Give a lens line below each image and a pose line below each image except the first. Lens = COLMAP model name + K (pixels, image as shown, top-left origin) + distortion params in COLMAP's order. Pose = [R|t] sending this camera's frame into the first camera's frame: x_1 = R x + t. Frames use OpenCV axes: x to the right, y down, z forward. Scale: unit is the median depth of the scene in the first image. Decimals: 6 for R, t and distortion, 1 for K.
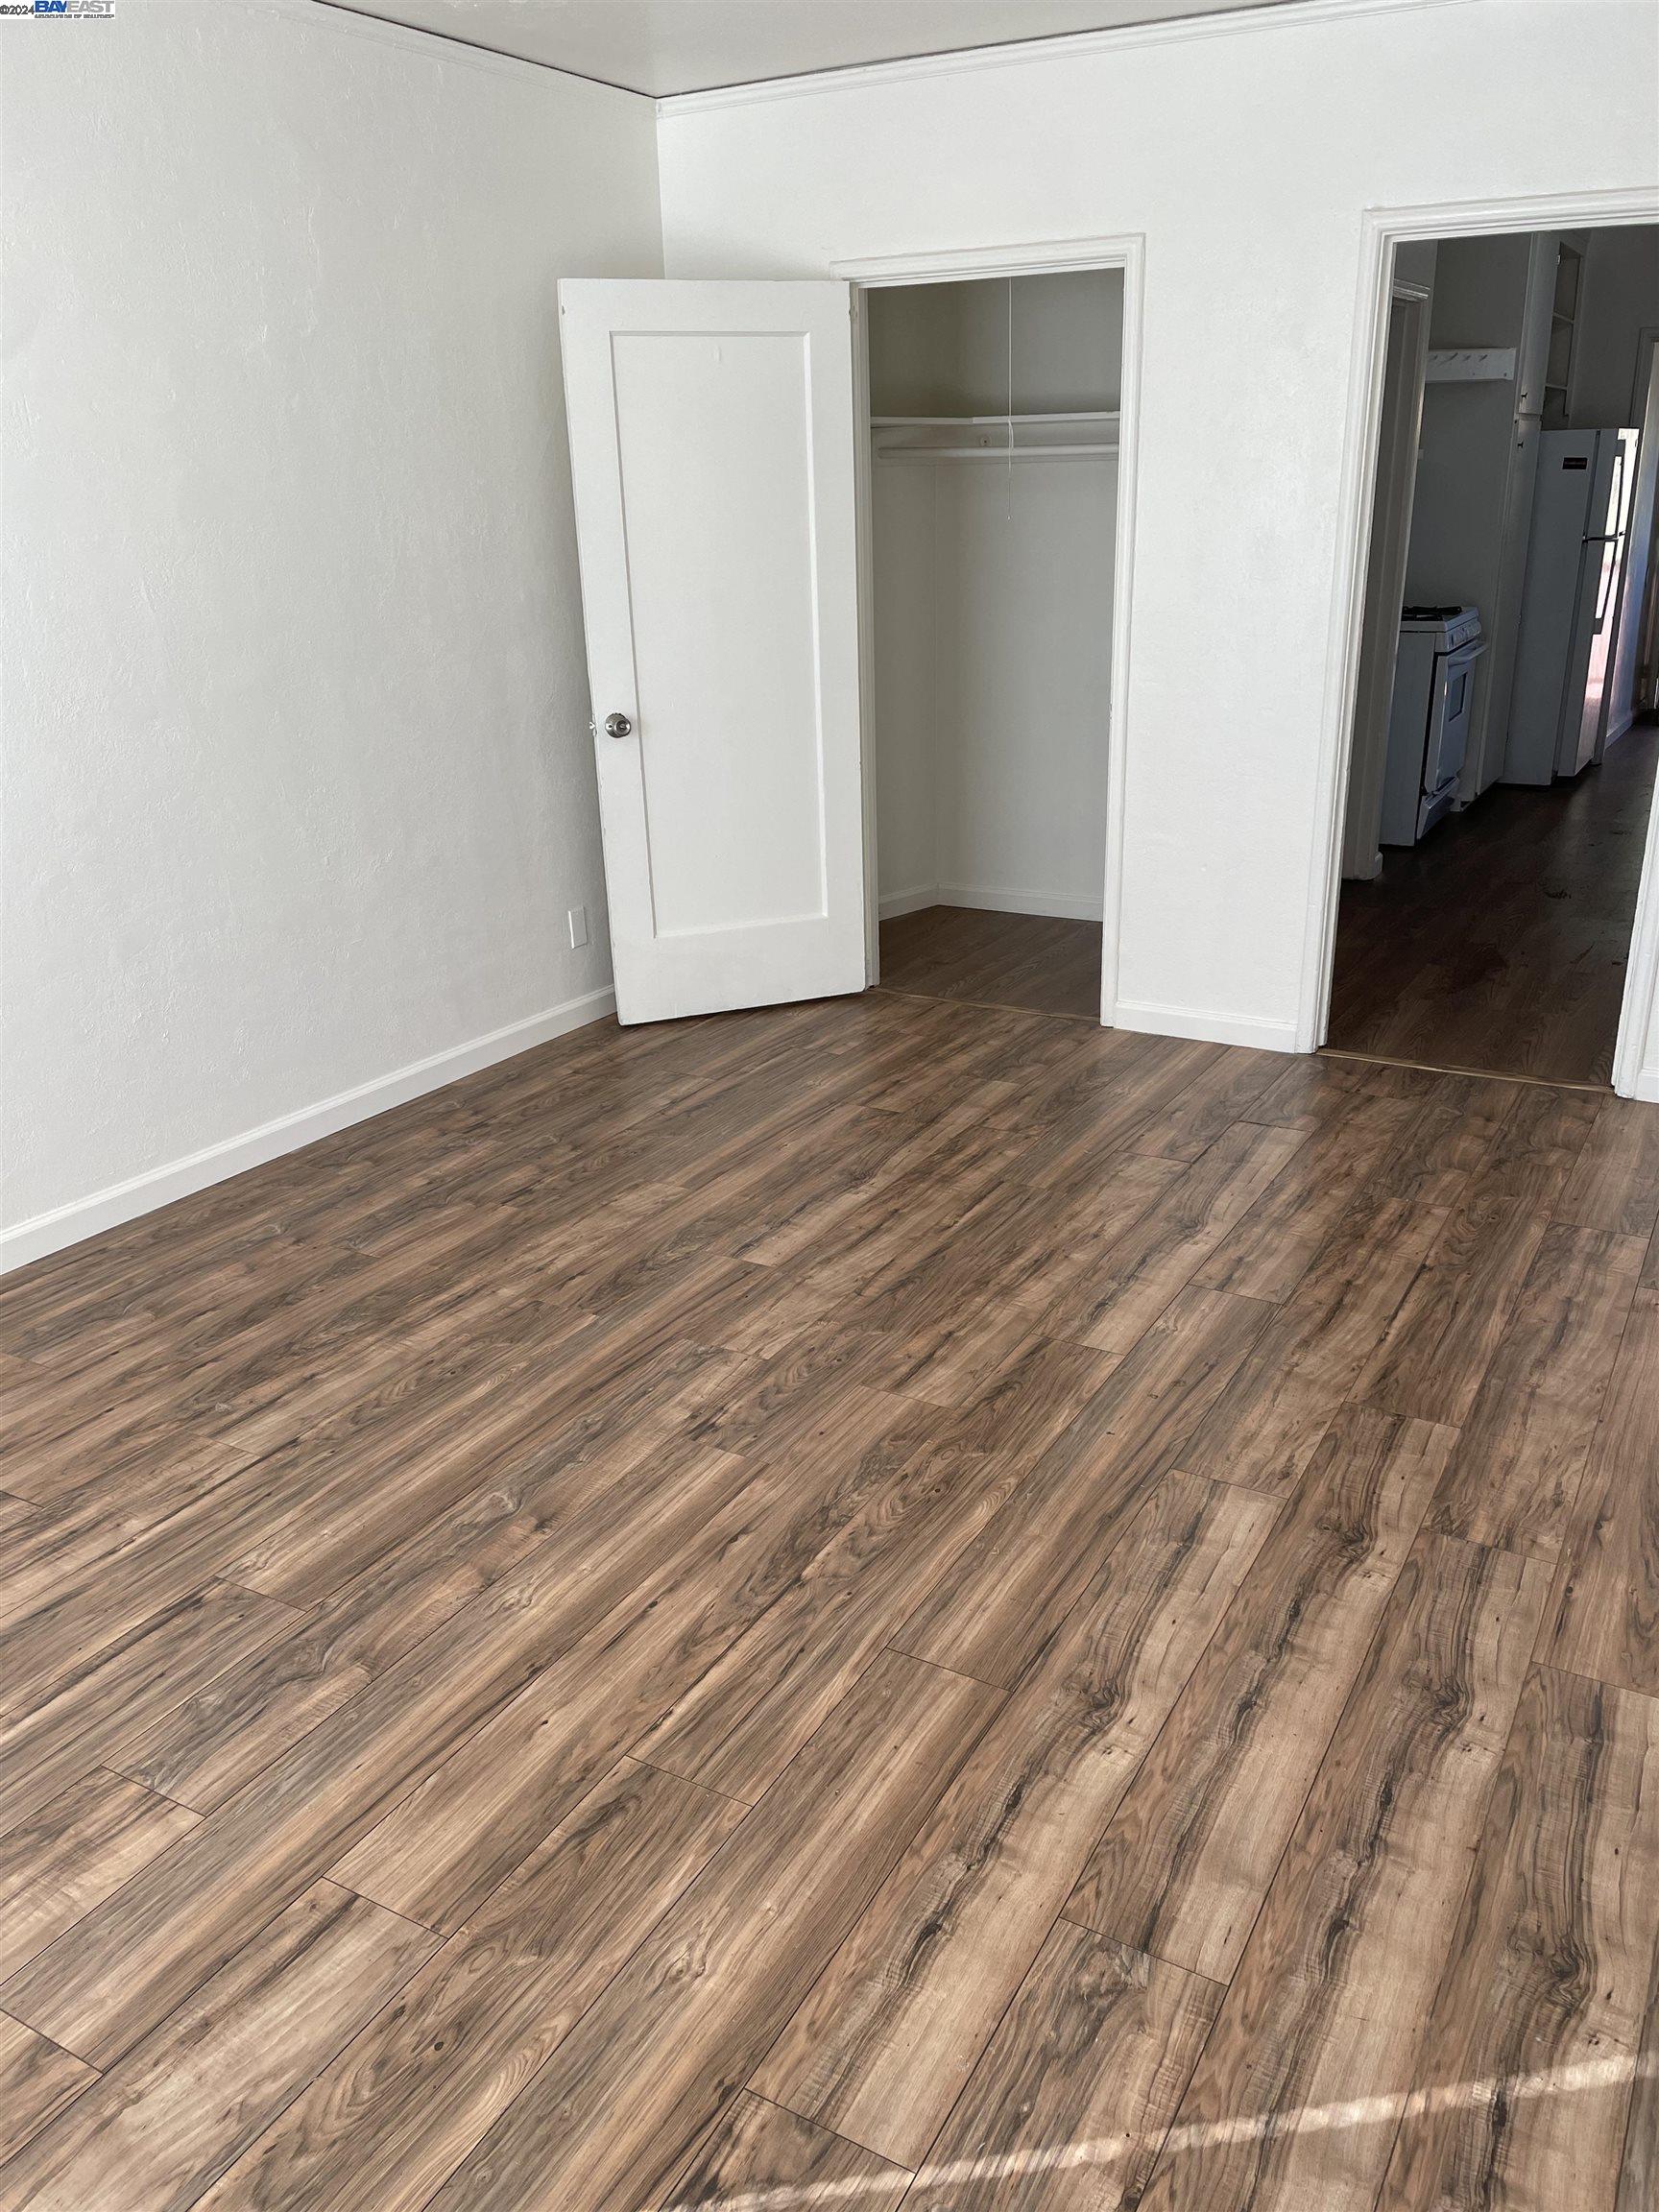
lens RADIAL K [[1679.0, 0, 834.0], [0, 1679.0, 1107.5], [0, 0, 1]] dist [0.013928, -0.017124]
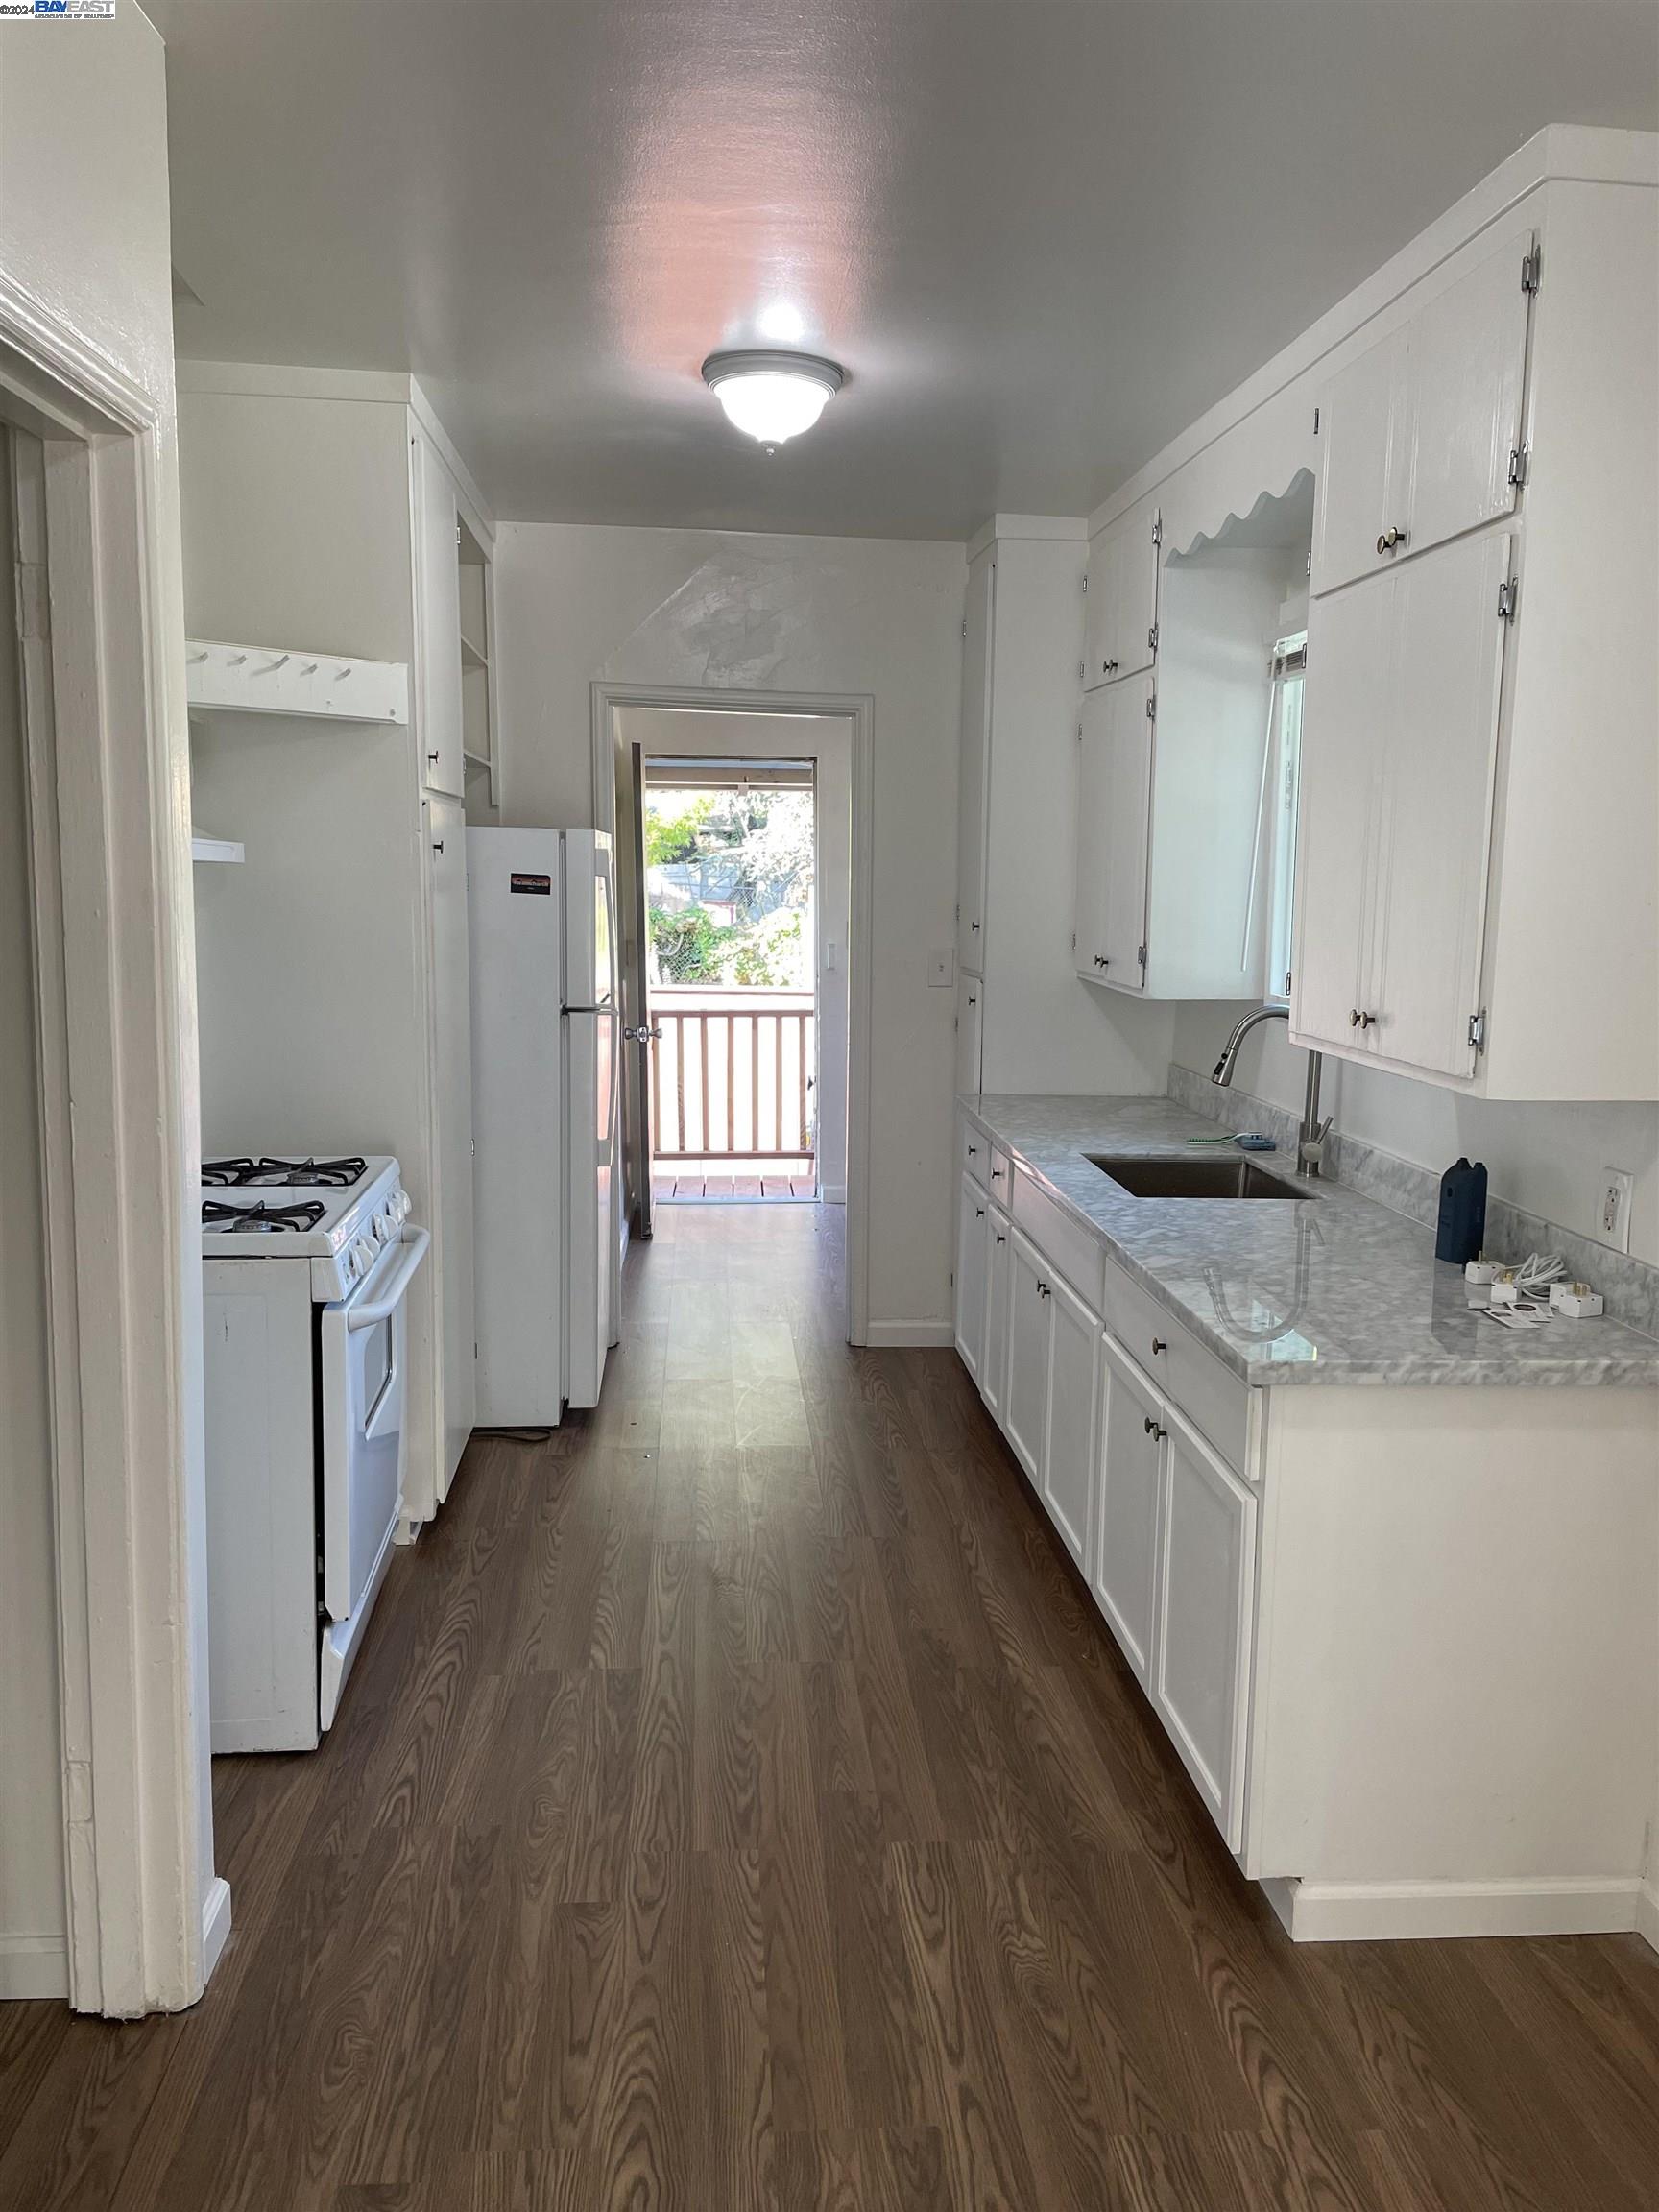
lens RADIAL K [[1679.0, 0, 833.1], [0, 1679.0, 1102.3], [0, 0, 1]] dist [0.013928, -0.017124]
pose [[0.818030, -0.039226, 0.573836, 0.209849], [0.165264, 0.971632, -0.169173, -0.211859], [-0.550922, 0.233223, 0.801307, 0.542069]]
